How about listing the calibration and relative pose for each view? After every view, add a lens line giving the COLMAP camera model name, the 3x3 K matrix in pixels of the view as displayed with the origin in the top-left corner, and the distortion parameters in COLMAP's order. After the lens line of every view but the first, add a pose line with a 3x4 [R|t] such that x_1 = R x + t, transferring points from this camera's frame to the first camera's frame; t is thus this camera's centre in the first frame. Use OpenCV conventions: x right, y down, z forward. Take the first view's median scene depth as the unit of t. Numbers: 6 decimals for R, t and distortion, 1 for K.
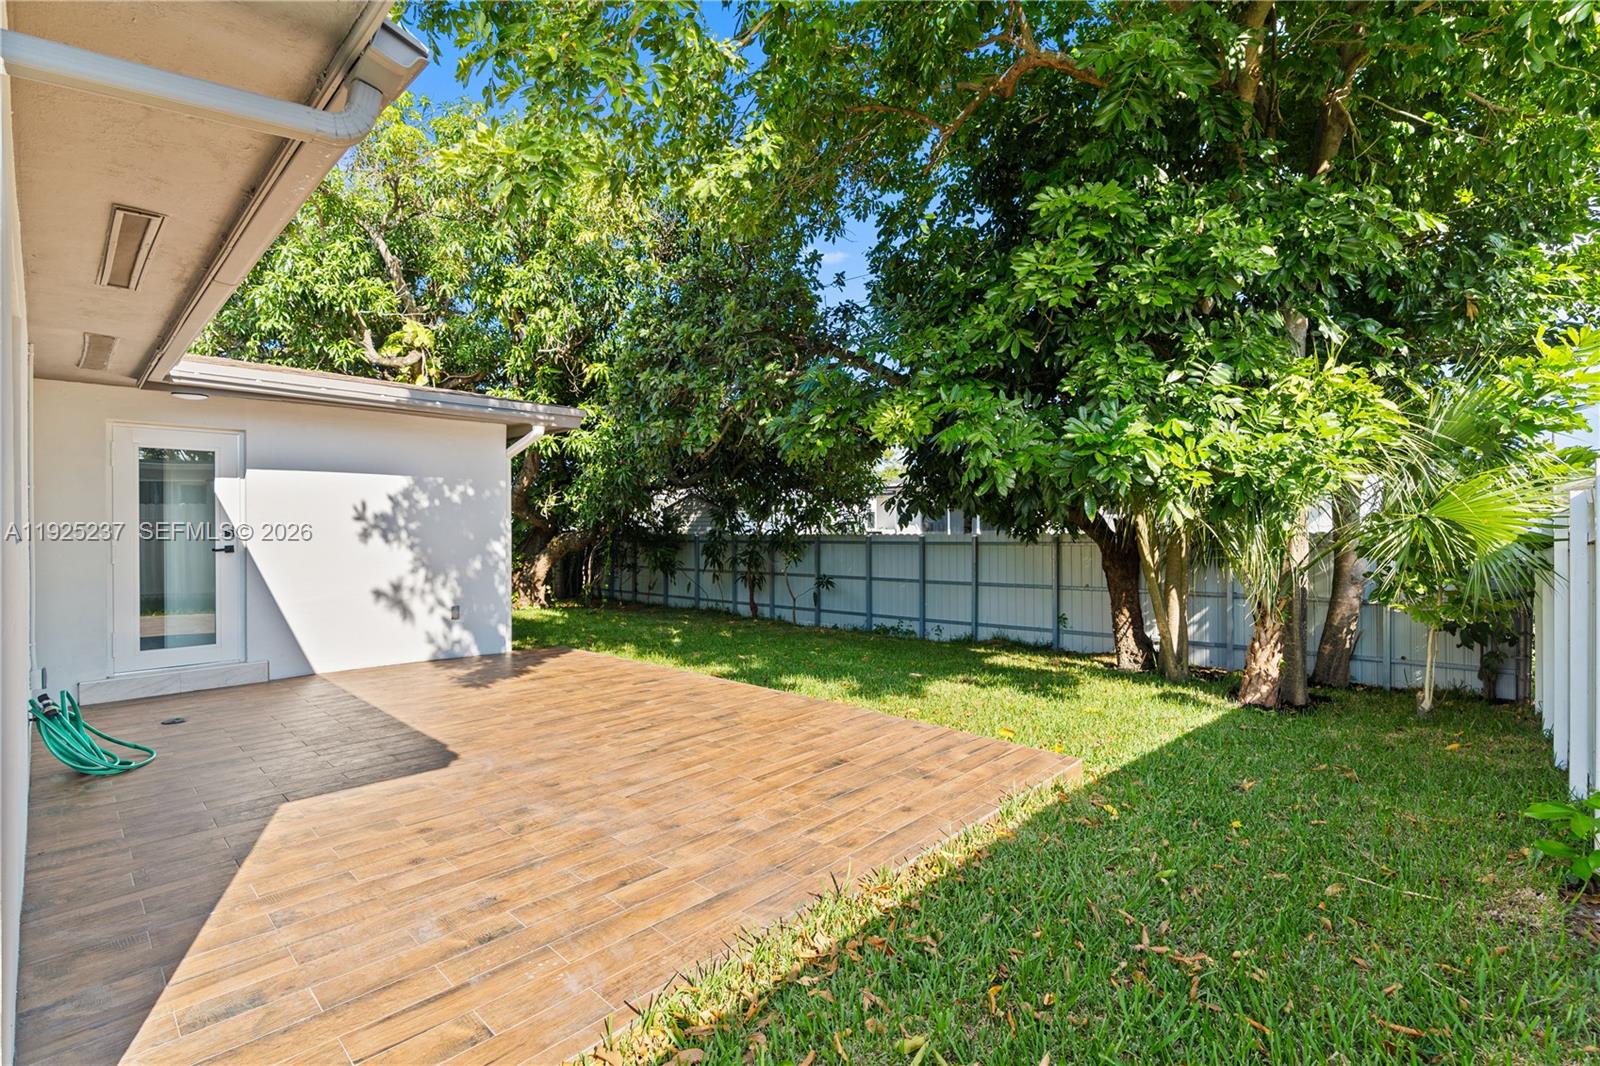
lens RADIAL K [[722.8, 0, 801.8], [0, 722.8, 530.8], [0, 0, 1]] dist [-0.005553, 0.002905]
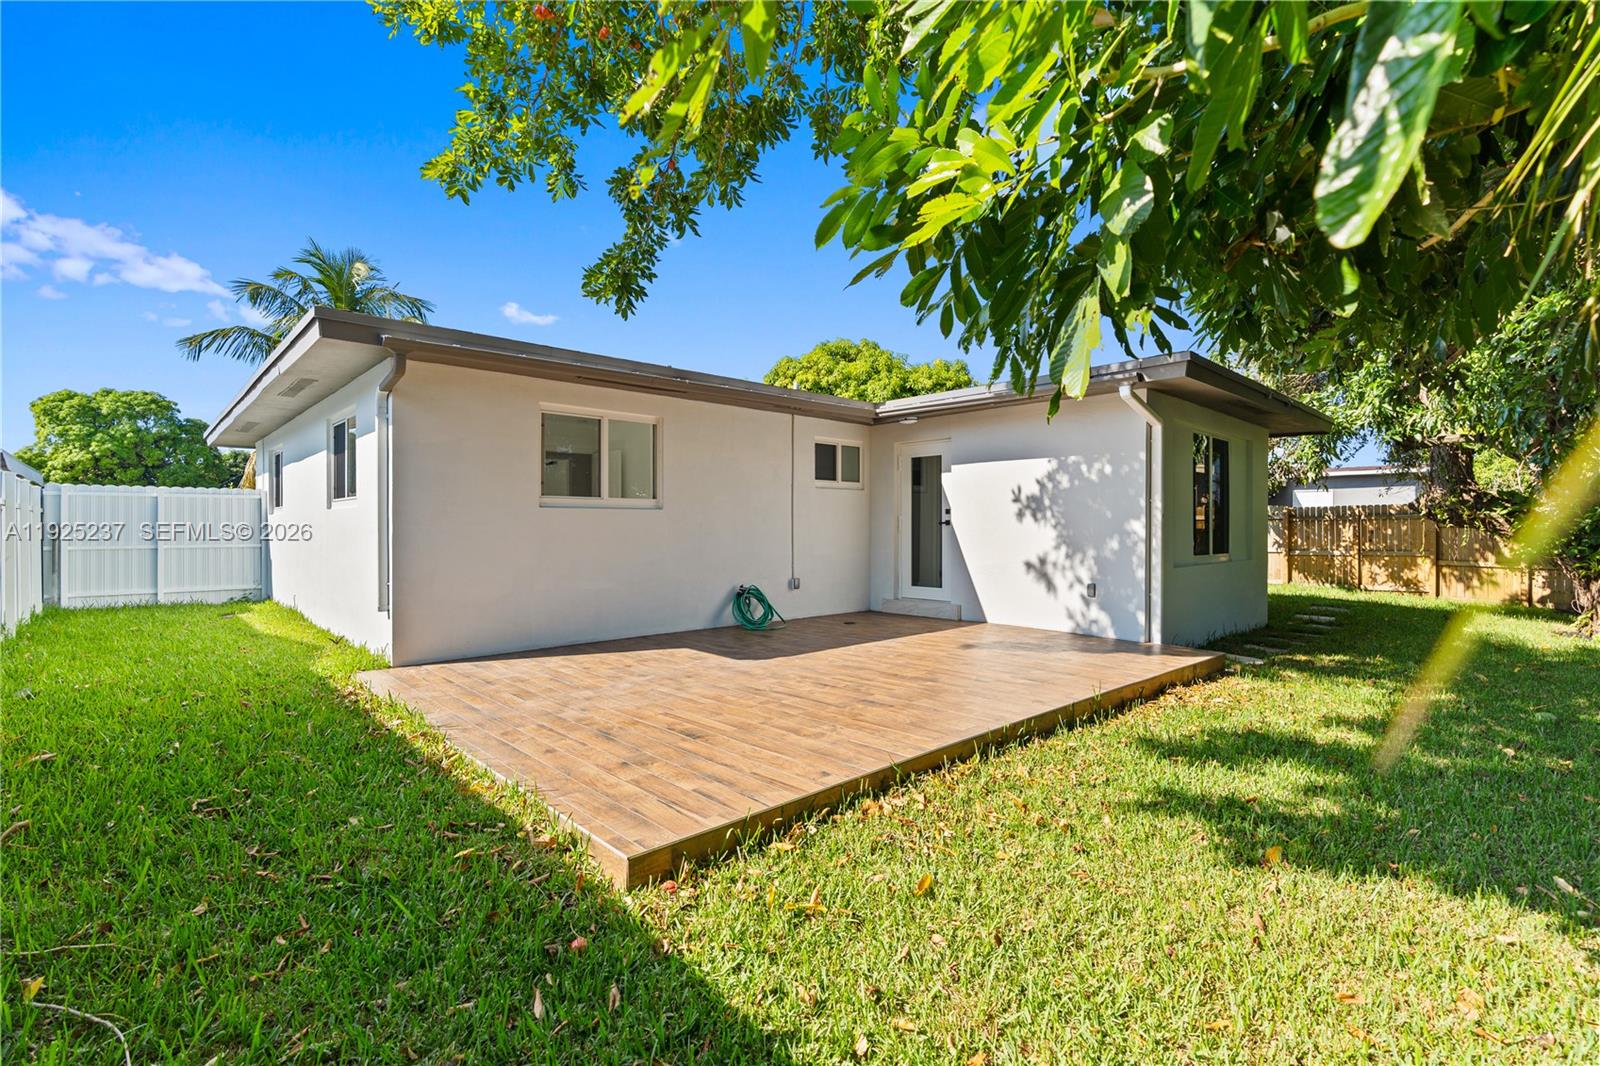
lens RADIAL K [[722.8, 0, 802.1], [0, 722.8, 533.5], [0, 0, 1]] dist [-0.005553, 0.002905]
pose [[-0.065816, 0.006065, -0.997813, 0.582547], [-0.003904, 0.999972, 0.006336, 0.030255], [0.997824, 0.004313, -0.065791, 0.715658]]
